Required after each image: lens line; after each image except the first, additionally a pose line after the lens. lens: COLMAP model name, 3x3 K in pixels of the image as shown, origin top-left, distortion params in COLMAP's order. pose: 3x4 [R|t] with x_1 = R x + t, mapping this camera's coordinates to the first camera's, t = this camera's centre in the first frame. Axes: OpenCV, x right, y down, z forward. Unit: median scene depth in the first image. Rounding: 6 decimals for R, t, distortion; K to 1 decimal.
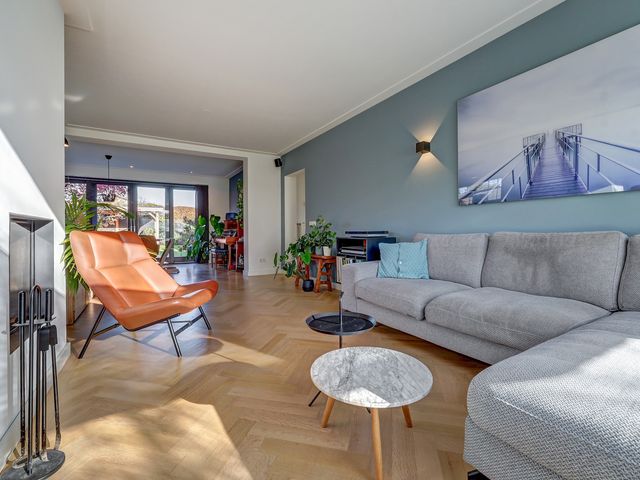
lens RADIAL K [[295.8, 0, 323.6], [0, 295.8, 241.5], [0, 0, 1]] dist [-0.002403, -0.000308]
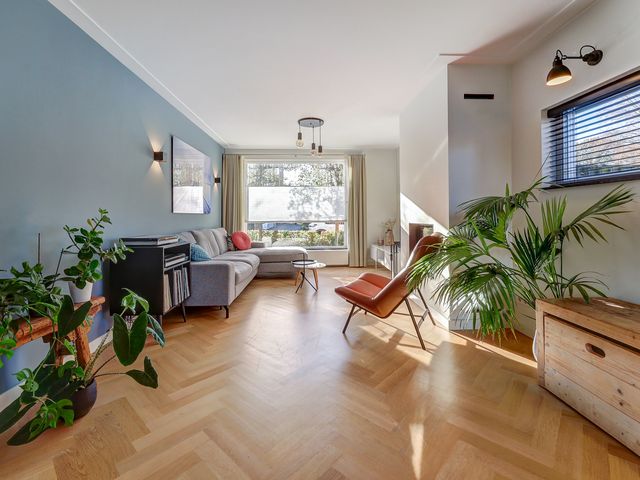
lens RADIAL K [[296.6, 0, 320.9], [0, 296.6, 216.5], [0, 0, 1]] dist [0.002441, 0.000353]
pose [[-0.873998, 0.007866, 0.485866, -0.351911], [0.022212, 0.999471, 0.023774, -0.054352], [-0.485422, 0.031571, -0.873710, 0.832432]]
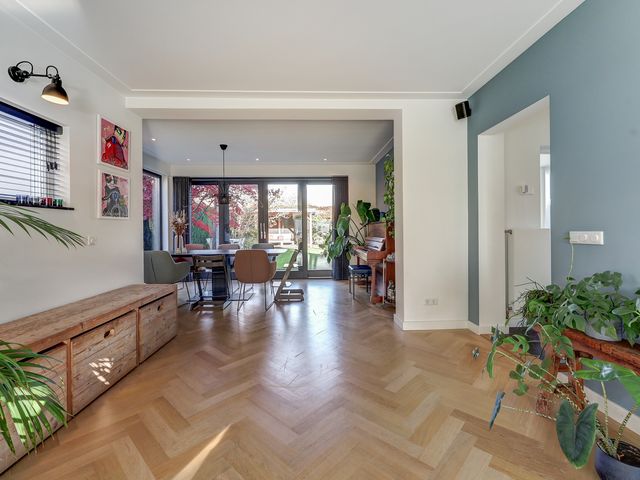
lens RADIAL K [[295.2, 0, 318.7], [0, 295.2, 230.3], [0, 0, 1]] dist [-0.001856, 0.000688]
pose [[0.866904, -0.006410, -0.498434, -0.116228], [-0.005673, 0.999726, -0.022724, -0.048930], [0.498443, 0.022527, 0.866630, 0.440765]]
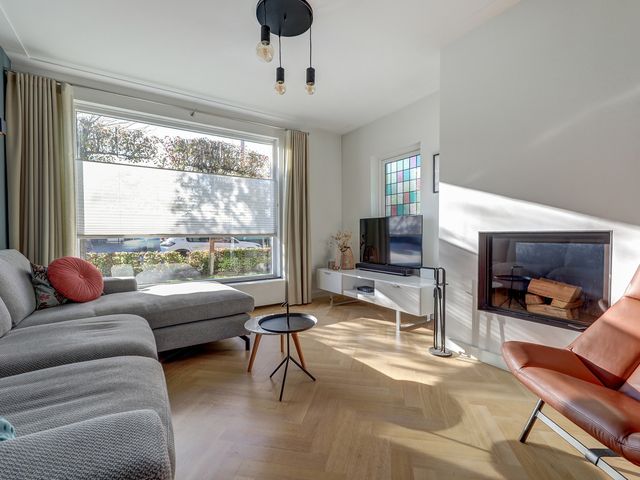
lens RADIAL K [[295.8, 0, 323.6], [0, 295.8, 241.5], [0, 0, 1]] dist [-0.002403, -0.000308]
pose [[-0.999674, 0.010141, -0.023422, -0.013558], [0.008872, 0.998521, 0.053647, -0.030972], [0.023931, 0.053421, -0.998285, 0.549484]]
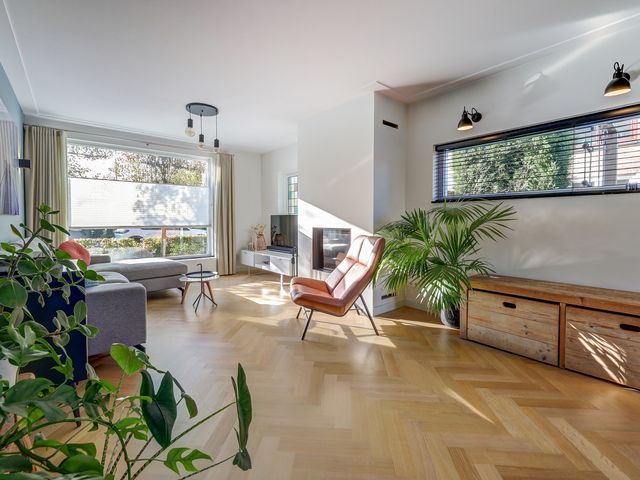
lens RADIAL K [[295.2, 0, 318.7], [0, 295.2, 230.3], [0, 0, 1]] dist [-0.001856, 0.000688]
pose [[-0.990252, 0.006122, -0.139155, -0.131828], [-0.002370, 0.998149, 0.060777, -0.055724], [0.139270, 0.060515, -0.988404, 0.856049]]
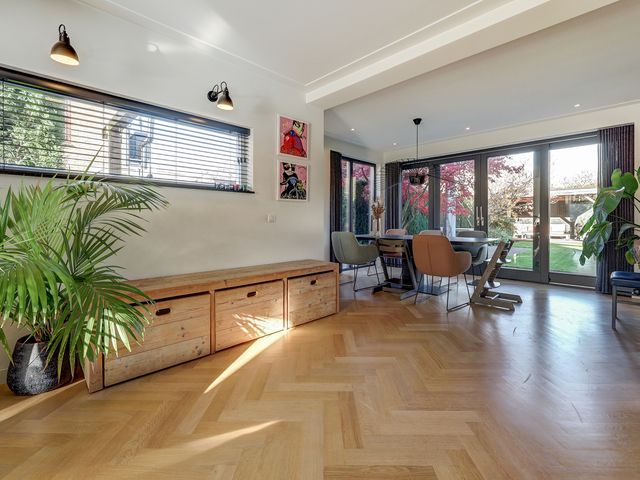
lens RADIAL K [[295.1, 0, 319.9], [0, 295.1, 222.6], [0, 0, 1]] dist [-0.001011, -0.000014]
pose [[0.221300, 0.005840, -0.975188, -0.084640], [-0.029662, 0.999560, -0.000746, -0.036564], [0.974754, 0.029091, 0.221376, 0.609704]]
